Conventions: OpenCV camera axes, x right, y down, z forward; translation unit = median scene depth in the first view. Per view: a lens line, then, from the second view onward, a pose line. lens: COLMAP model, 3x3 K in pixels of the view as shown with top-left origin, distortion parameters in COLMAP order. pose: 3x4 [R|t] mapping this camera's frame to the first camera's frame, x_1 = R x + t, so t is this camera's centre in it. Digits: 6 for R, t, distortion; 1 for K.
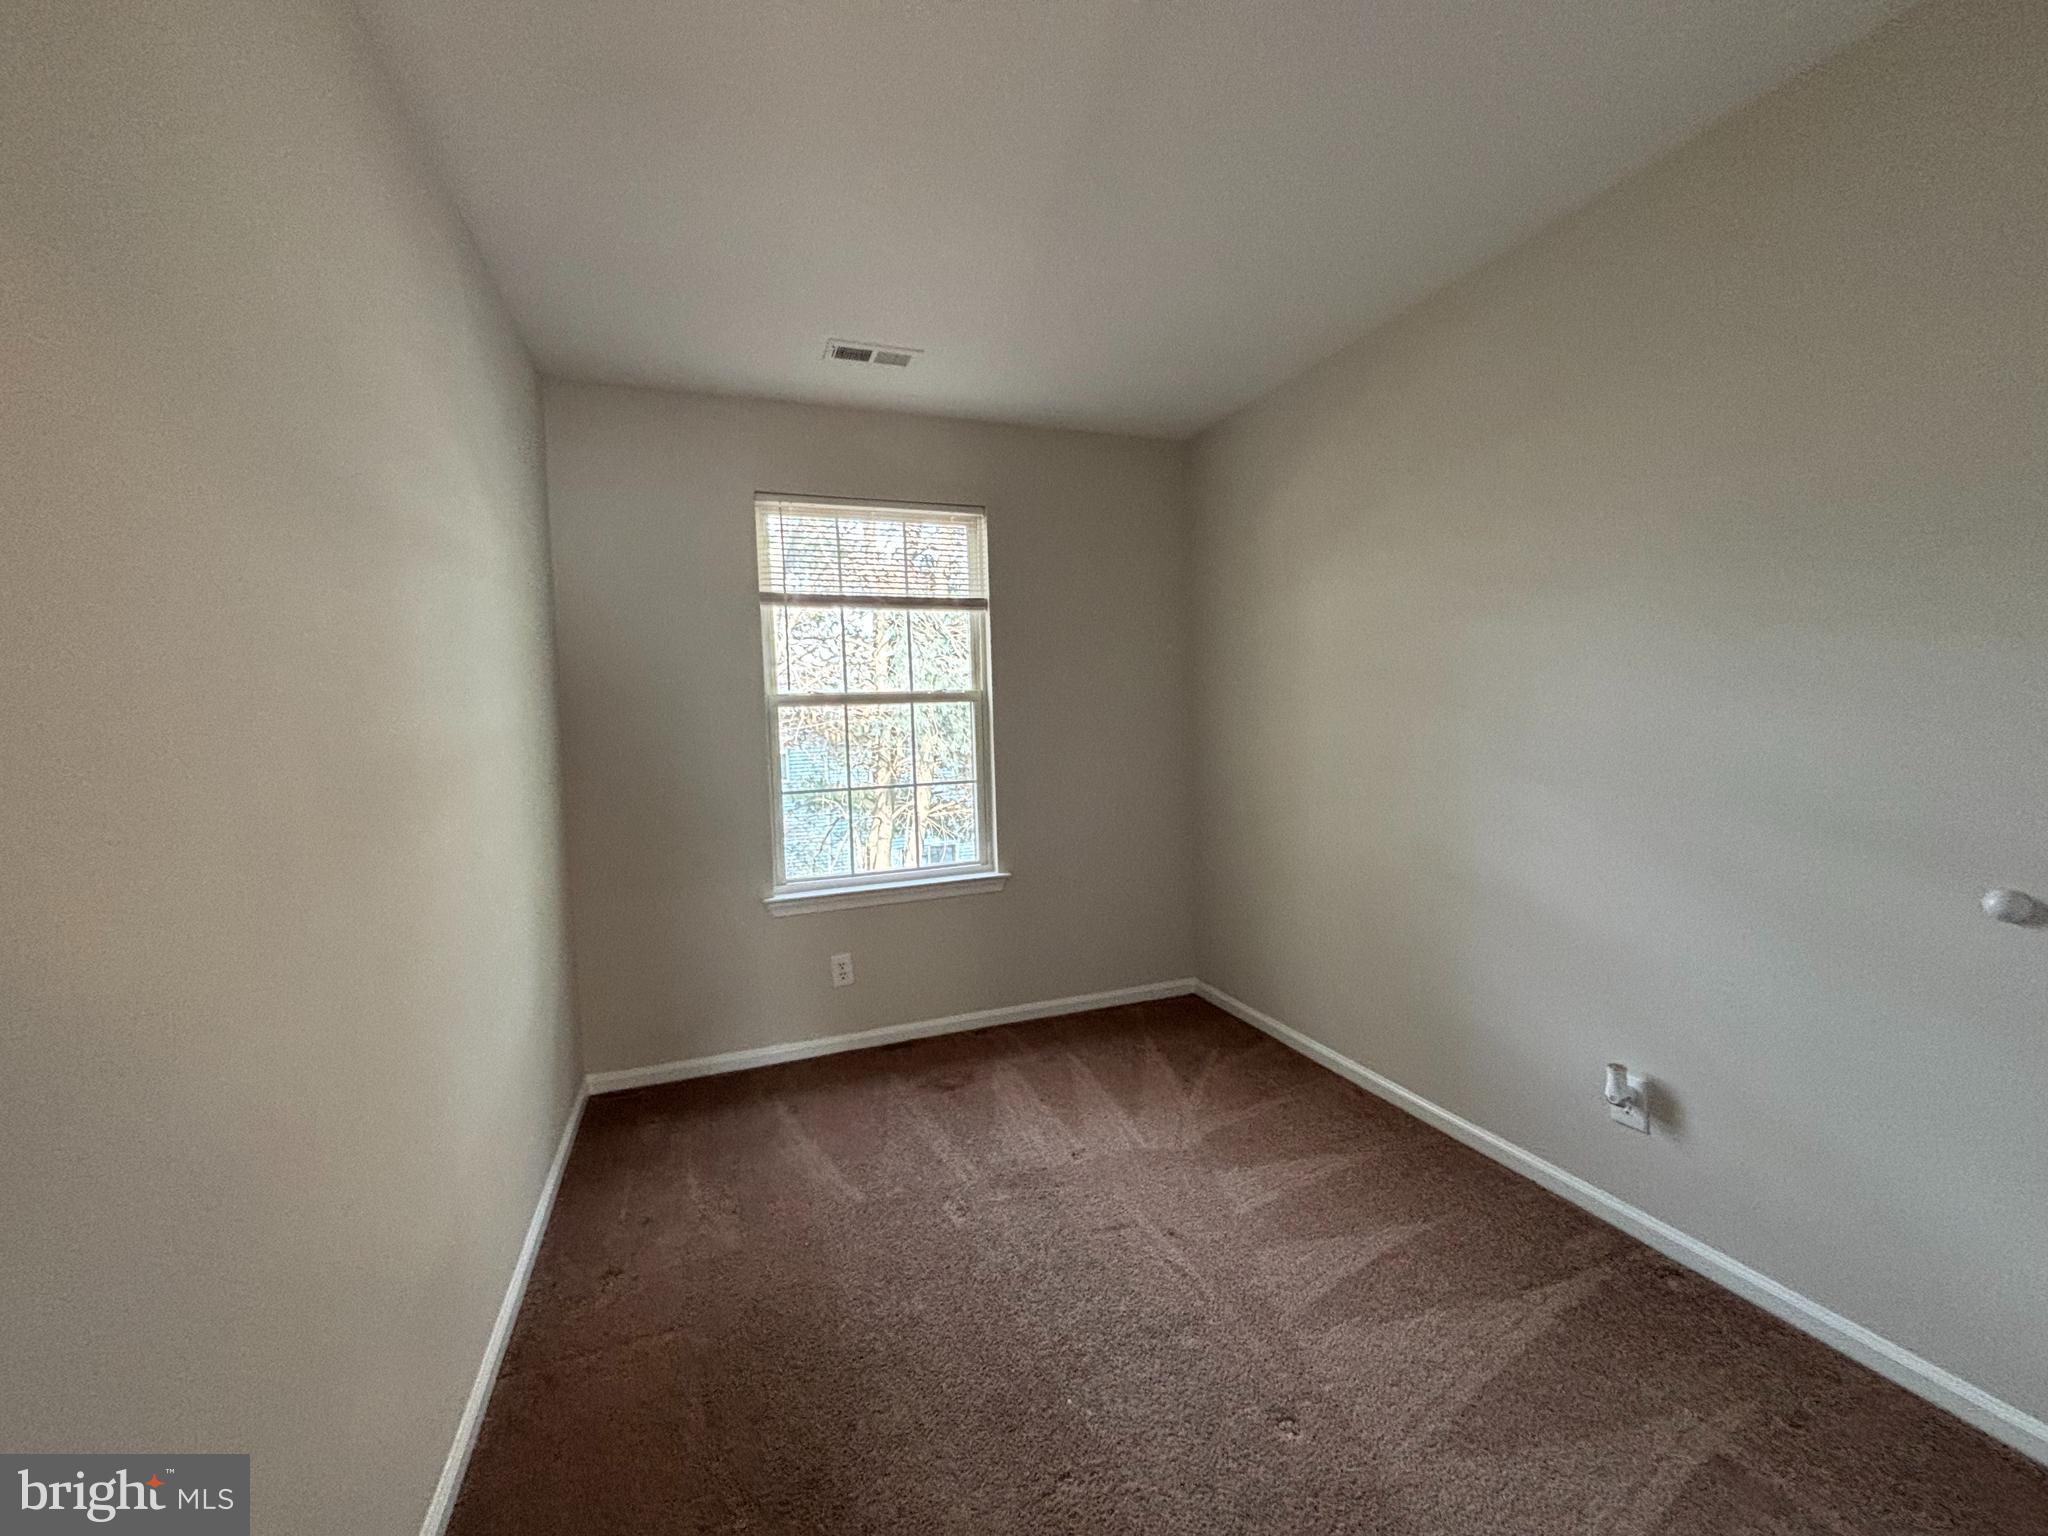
lens RADIAL K [[830.5, 0, 1018.3], [0, 830.5, 770.4], [0, 0, 1]] dist [-0.014887, 0.007632]
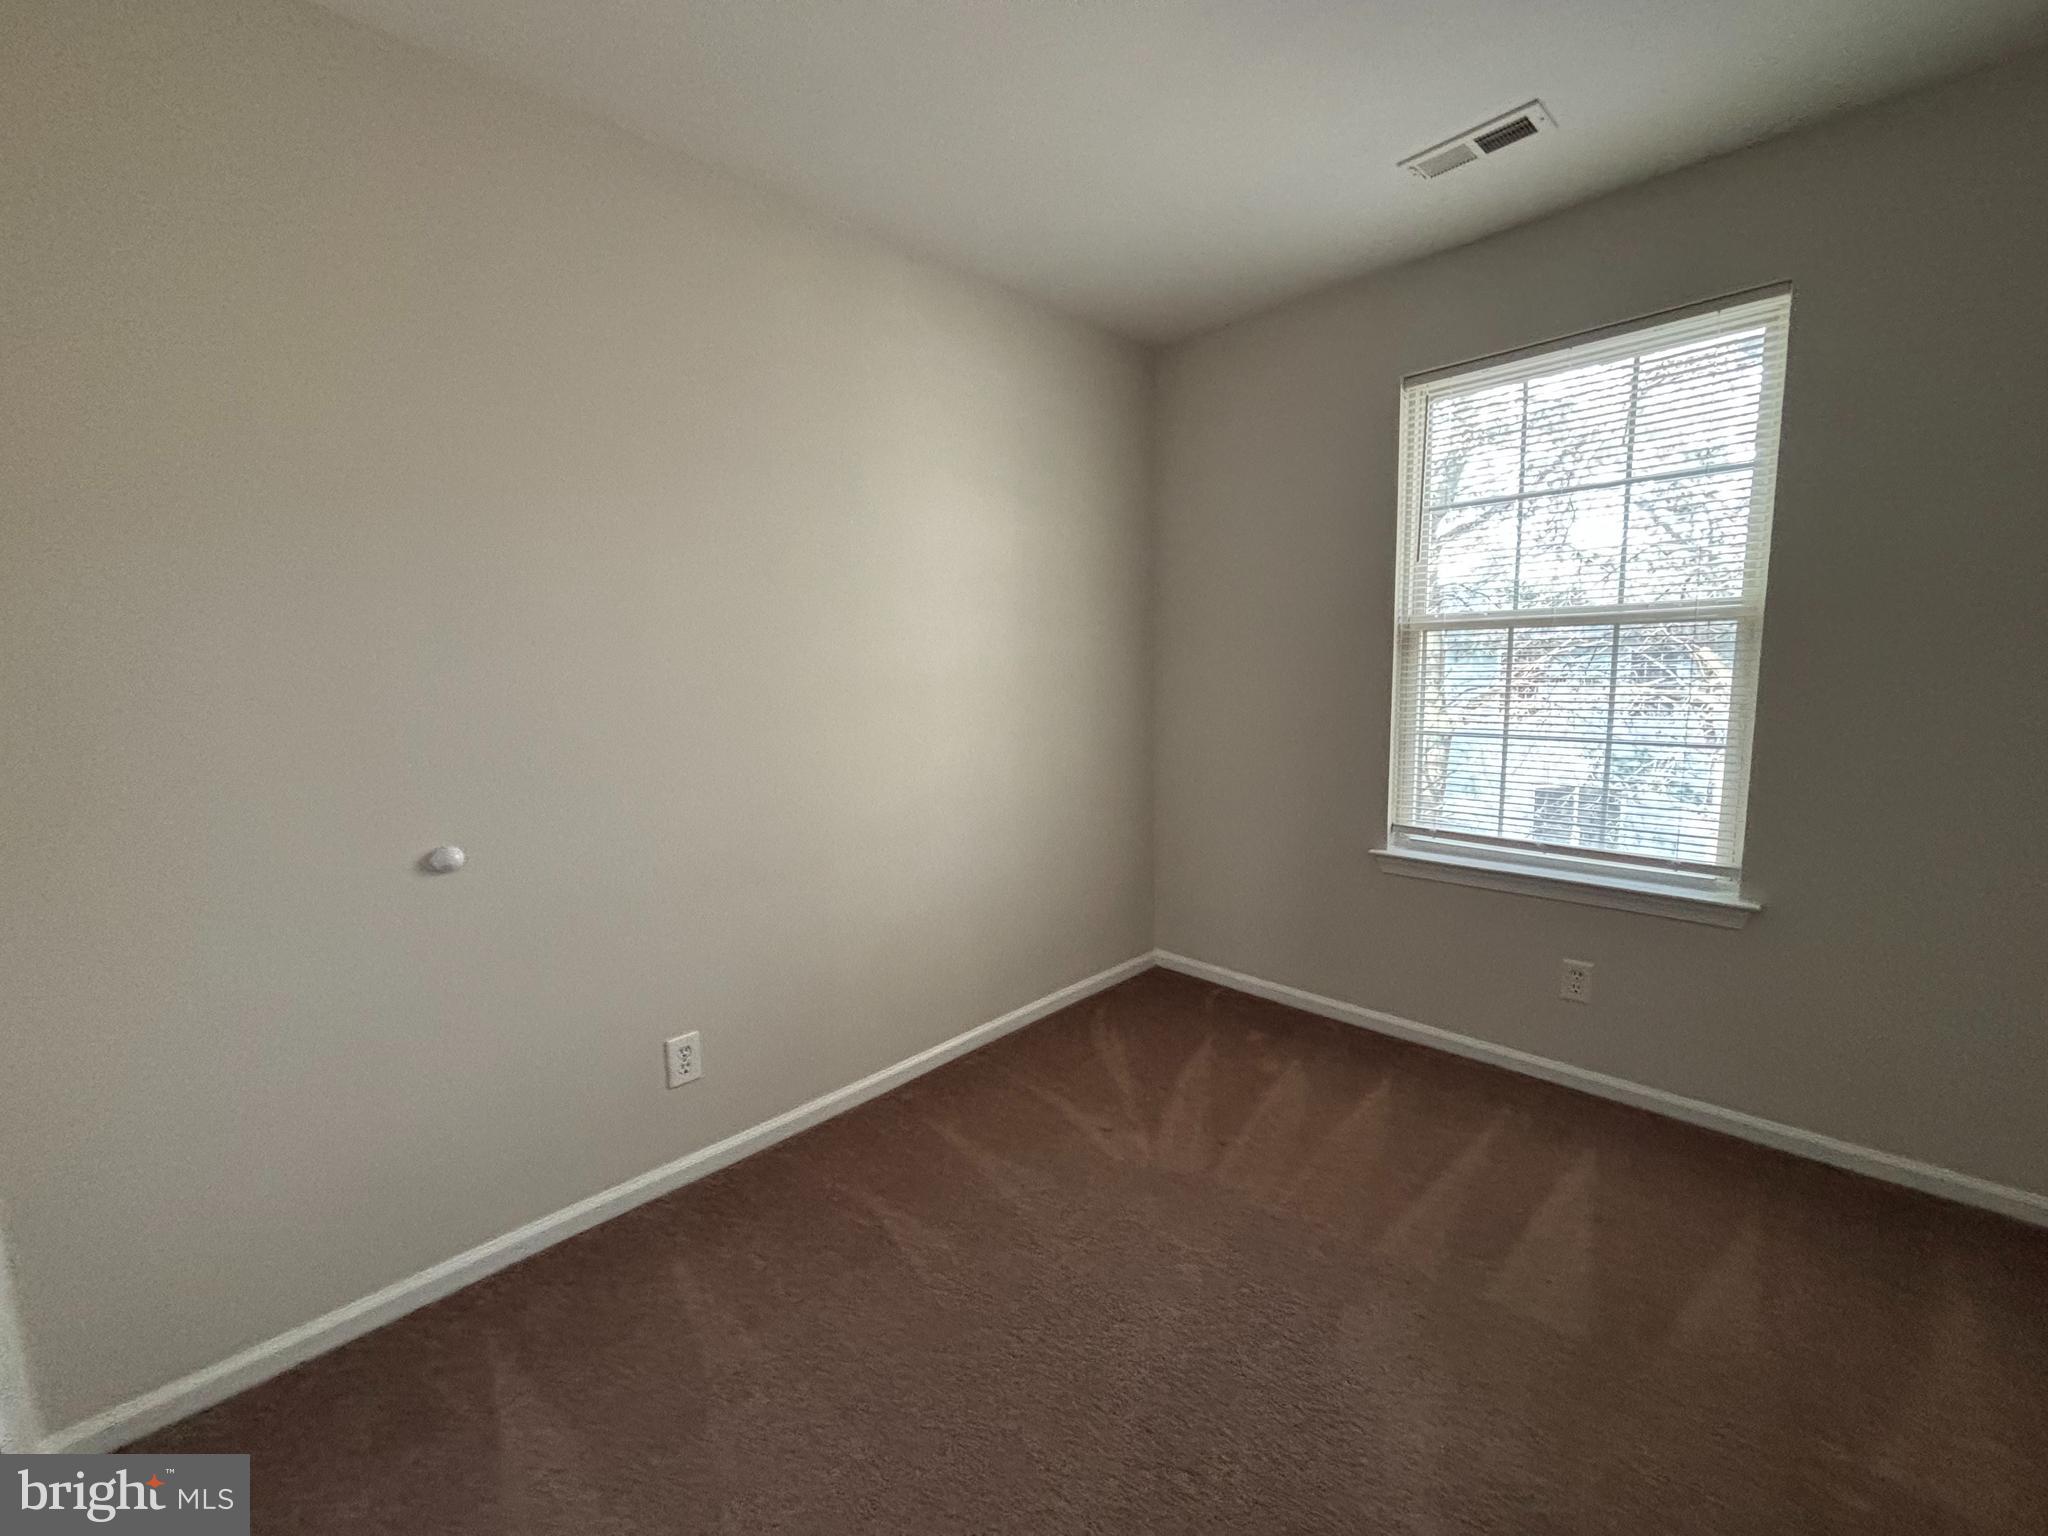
lens RADIAL K [[830.5, 0, 1018.3], [0, 830.5, 770.4], [0, 0, 1]] dist [-0.014887, 0.007632]
pose [[0.344426, 0.134747, -0.929093, 0.378139], [-0.077078, 0.990364, 0.115059, -0.000673], [0.935644, 0.031983, 0.351493, 0.312381]]
